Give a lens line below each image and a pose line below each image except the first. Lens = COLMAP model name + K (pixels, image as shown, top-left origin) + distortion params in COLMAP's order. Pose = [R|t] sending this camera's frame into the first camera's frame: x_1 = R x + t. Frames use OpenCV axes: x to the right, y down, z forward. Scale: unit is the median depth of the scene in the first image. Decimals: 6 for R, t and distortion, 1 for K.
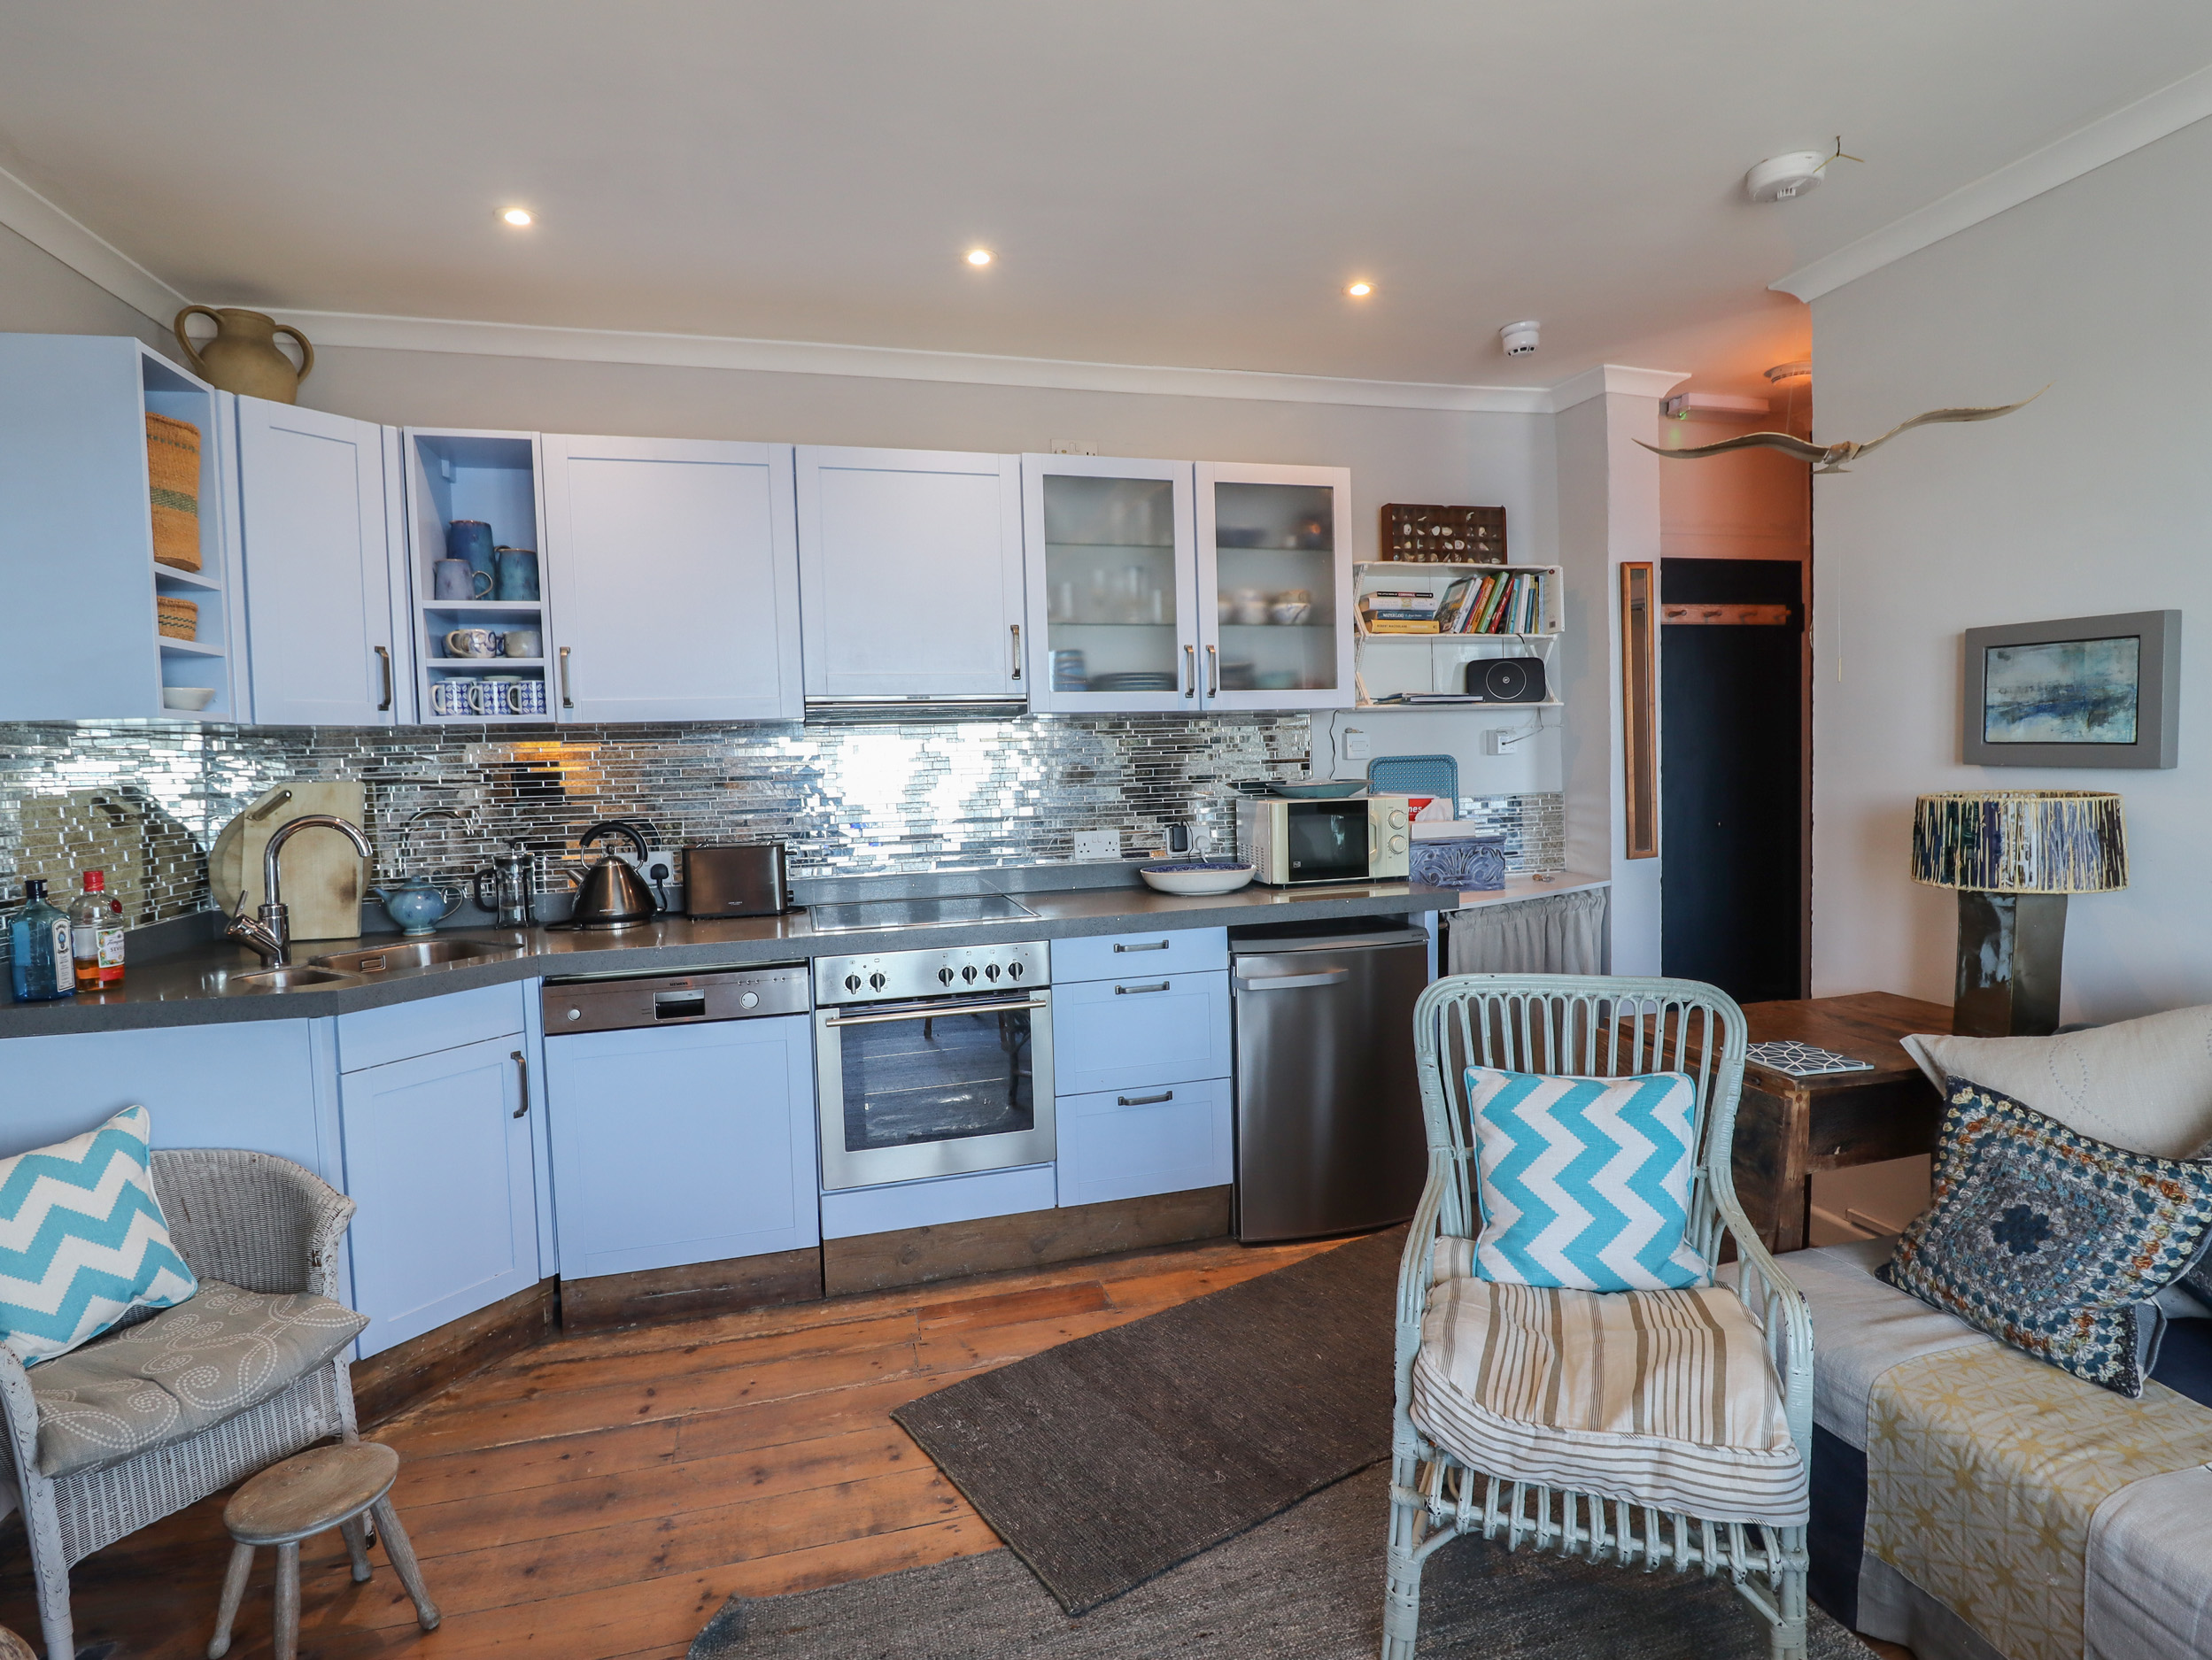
lens RADIAL K [[1161.8, 0, 1116.7], [0, 1161.8, 813.3], [0, 0, 1]] dist [0.003322, -0.015700]
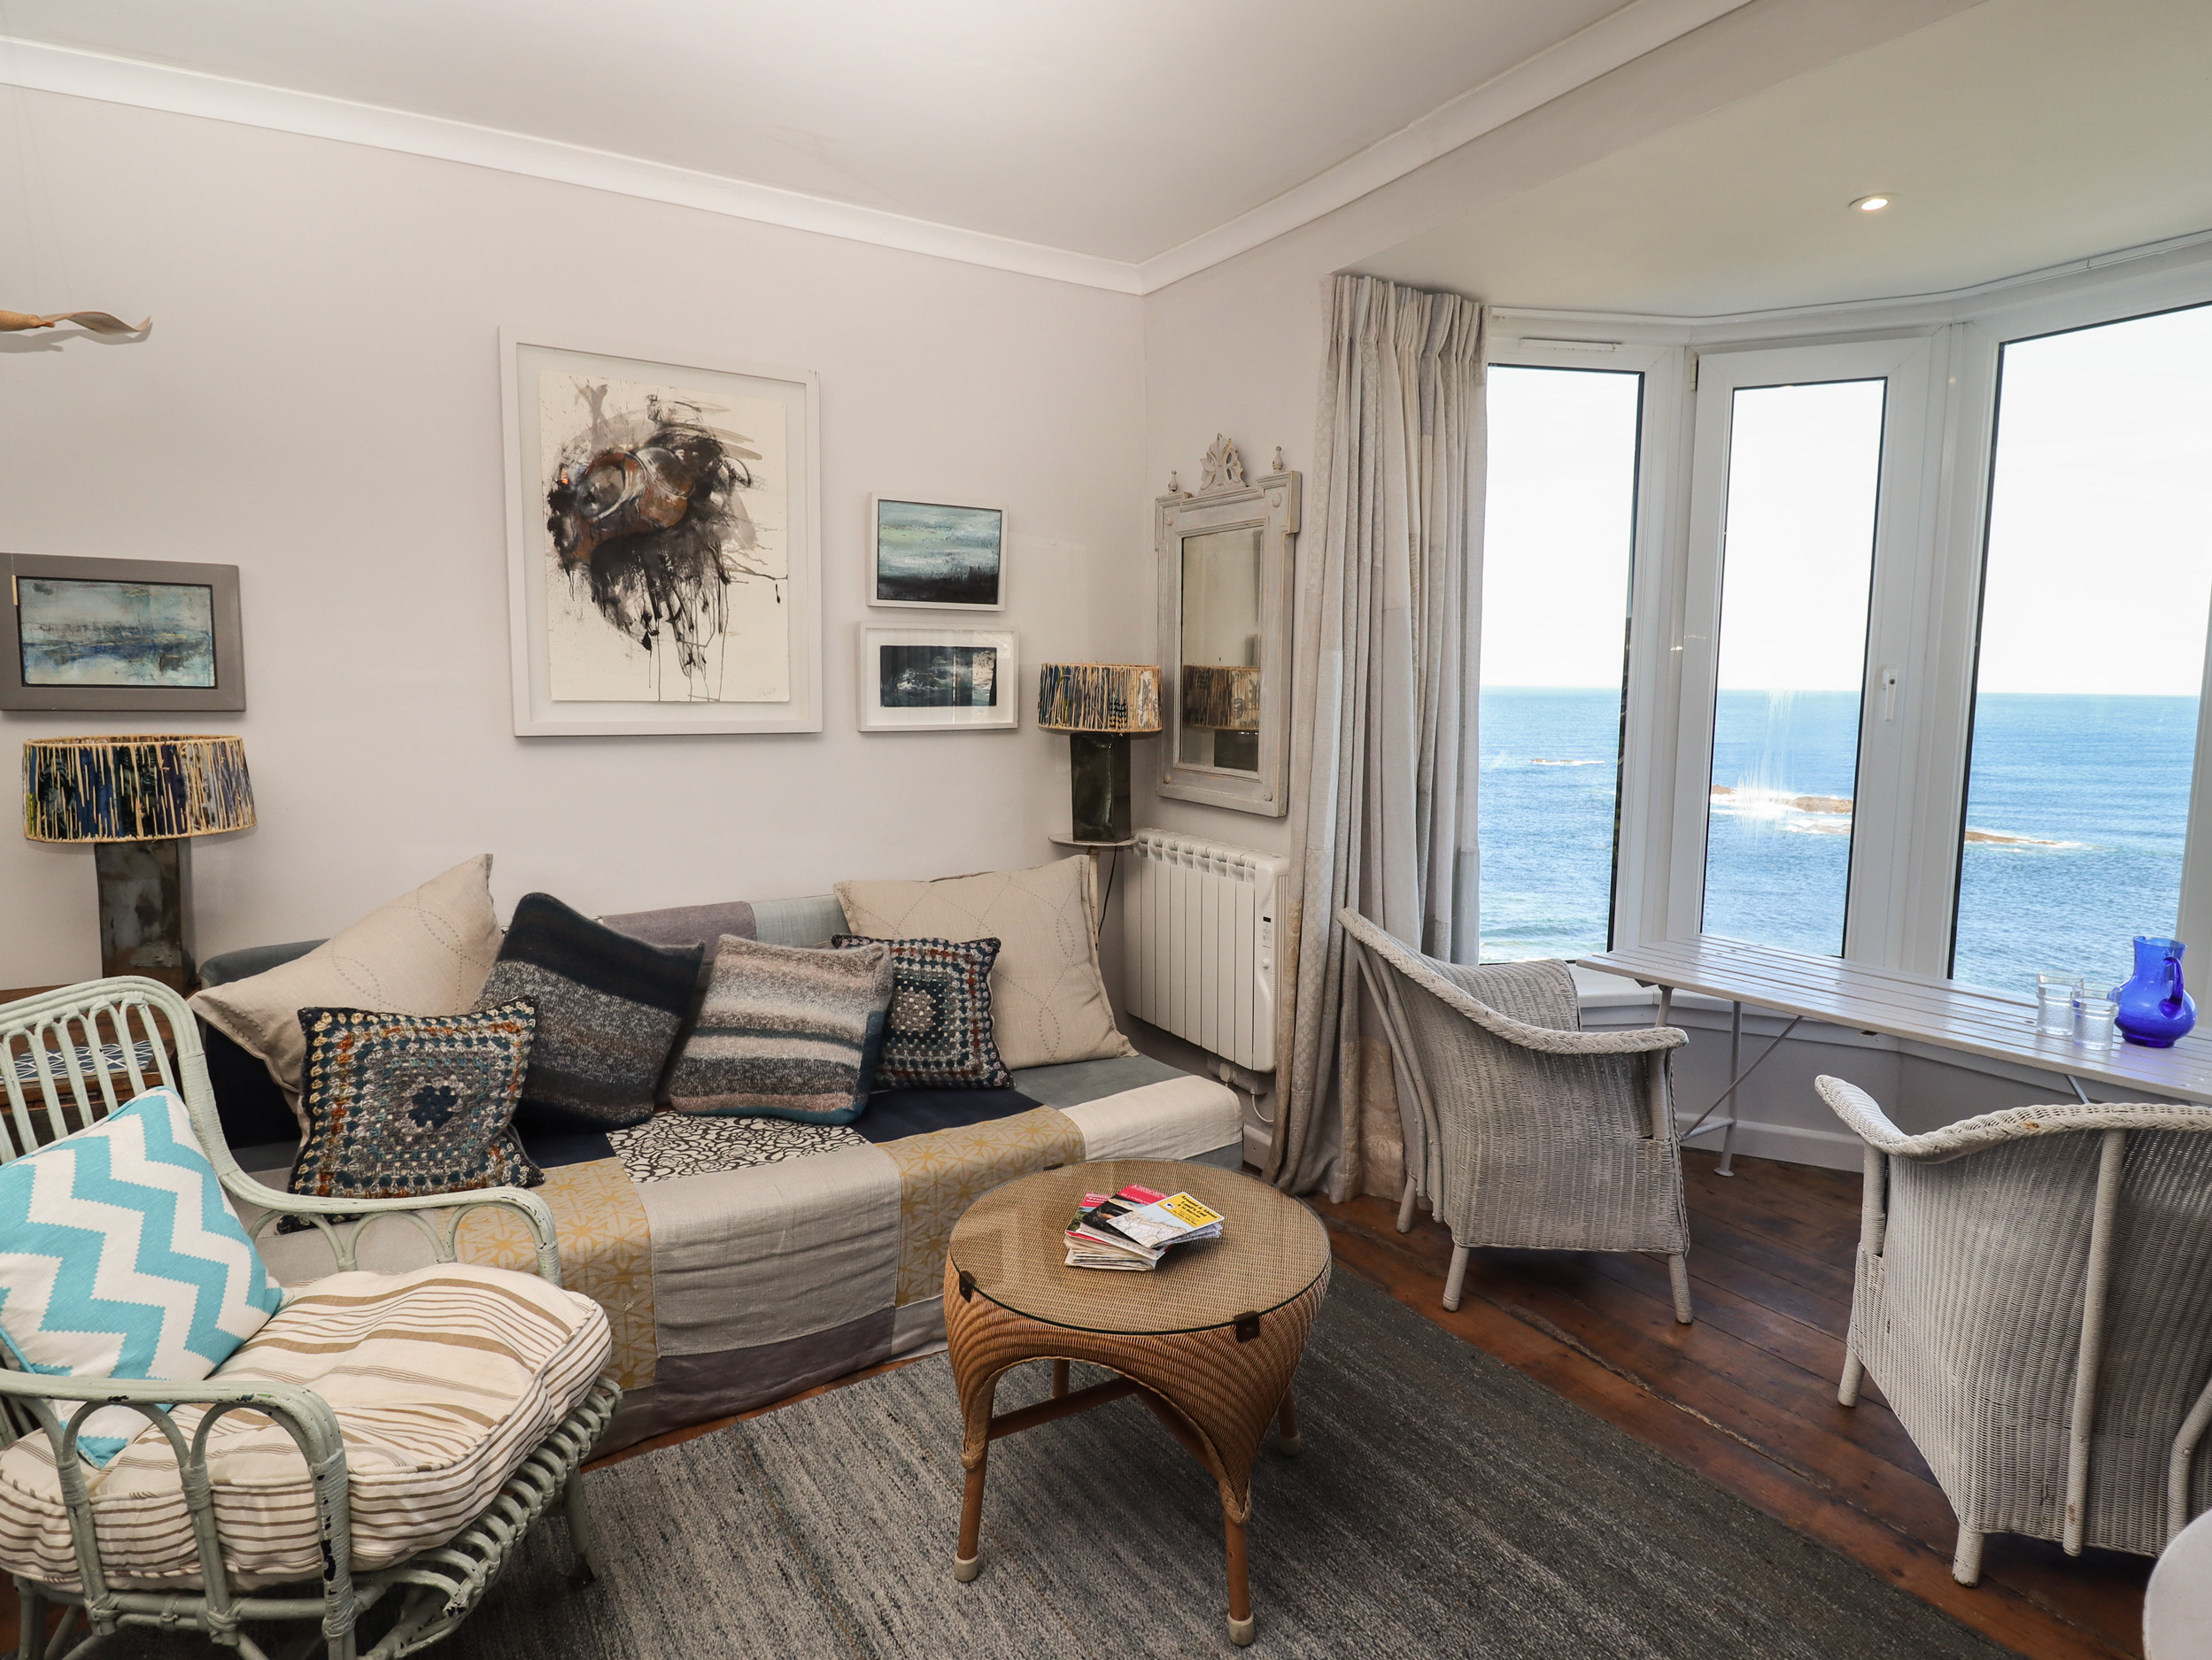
lens RADIAL K [[1196.8, 0, 1101.6], [0, 1196.8, 811.6], [0, 0, 1]] dist [0.006339, -0.017806]
pose [[-0.298225, -0.075495, 0.951505, -0.352050], [0.053736, 0.993958, 0.095705, -0.006734], [-0.952982, 0.079671, -0.292366, 0.459312]]
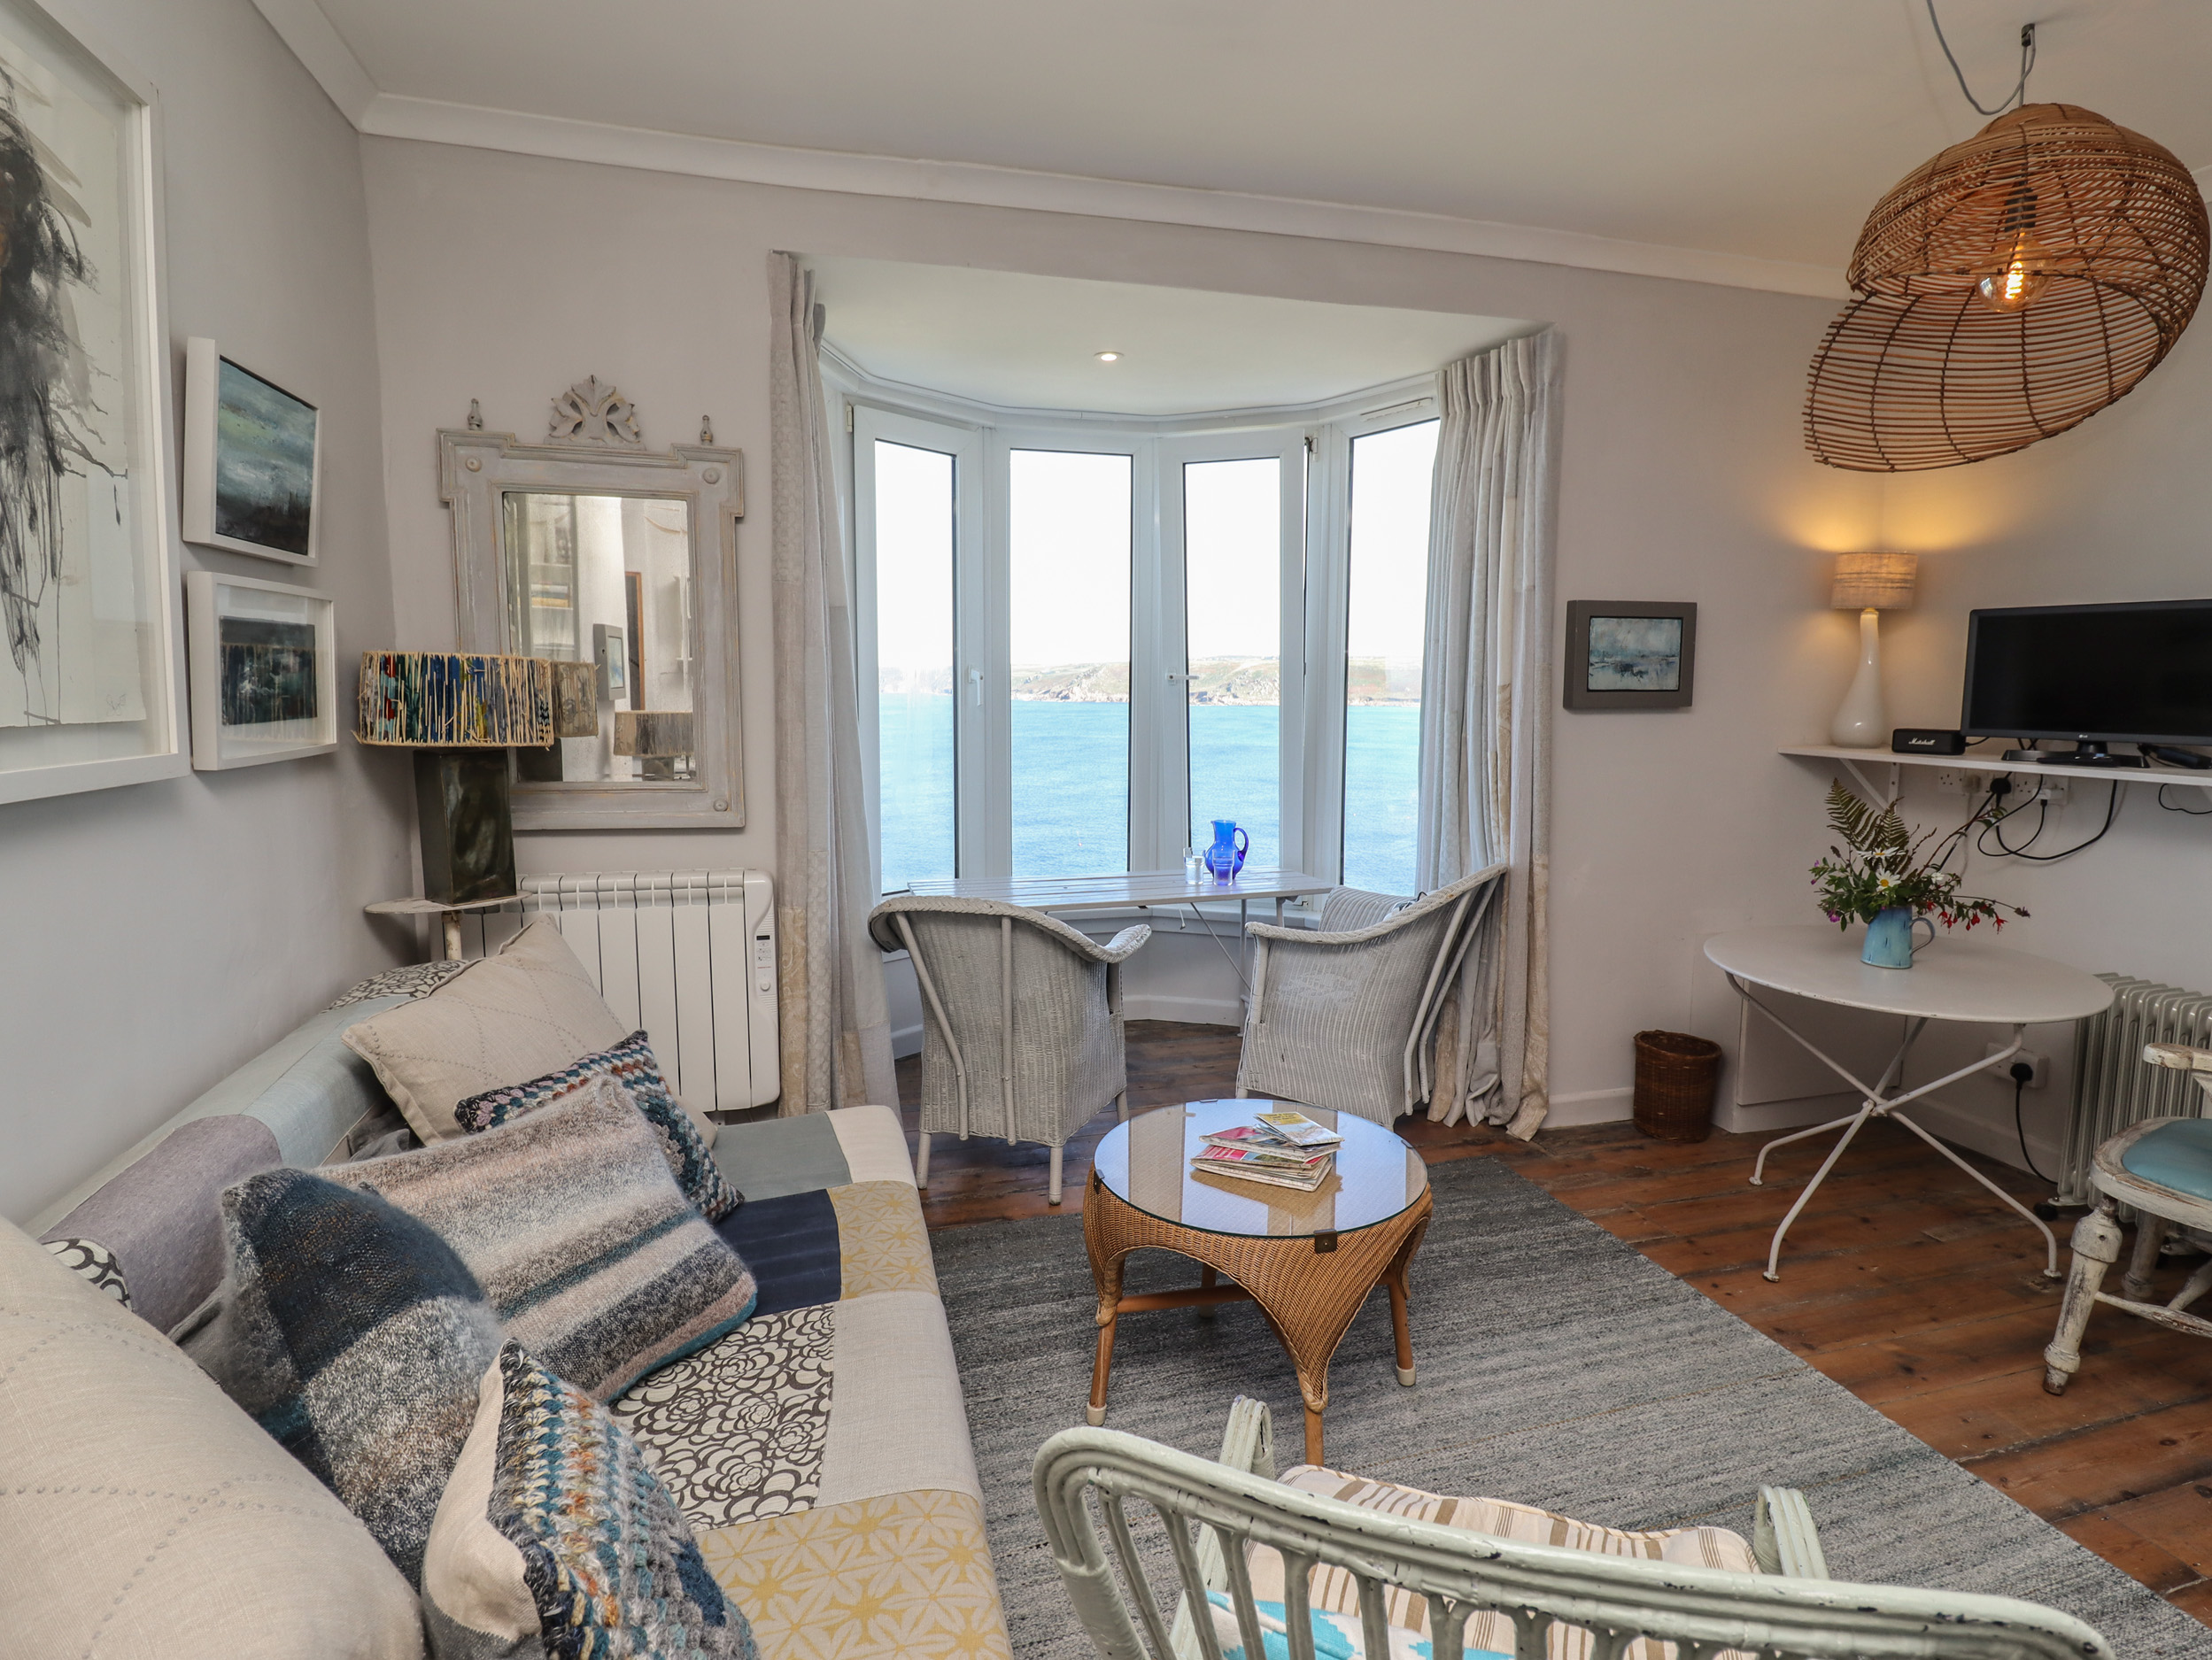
lens RADIAL K [[1161.8, 0, 1116.7], [0, 1161.8, 813.3], [0, 0, 1]] dist [0.003322, -0.015700]
pose [[-0.999534, 0.028386, -0.011244, 0.393134], [0.026131, 0.985816, 0.165782, -0.055612], [0.015791, 0.165411, -0.986098, 0.987626]]
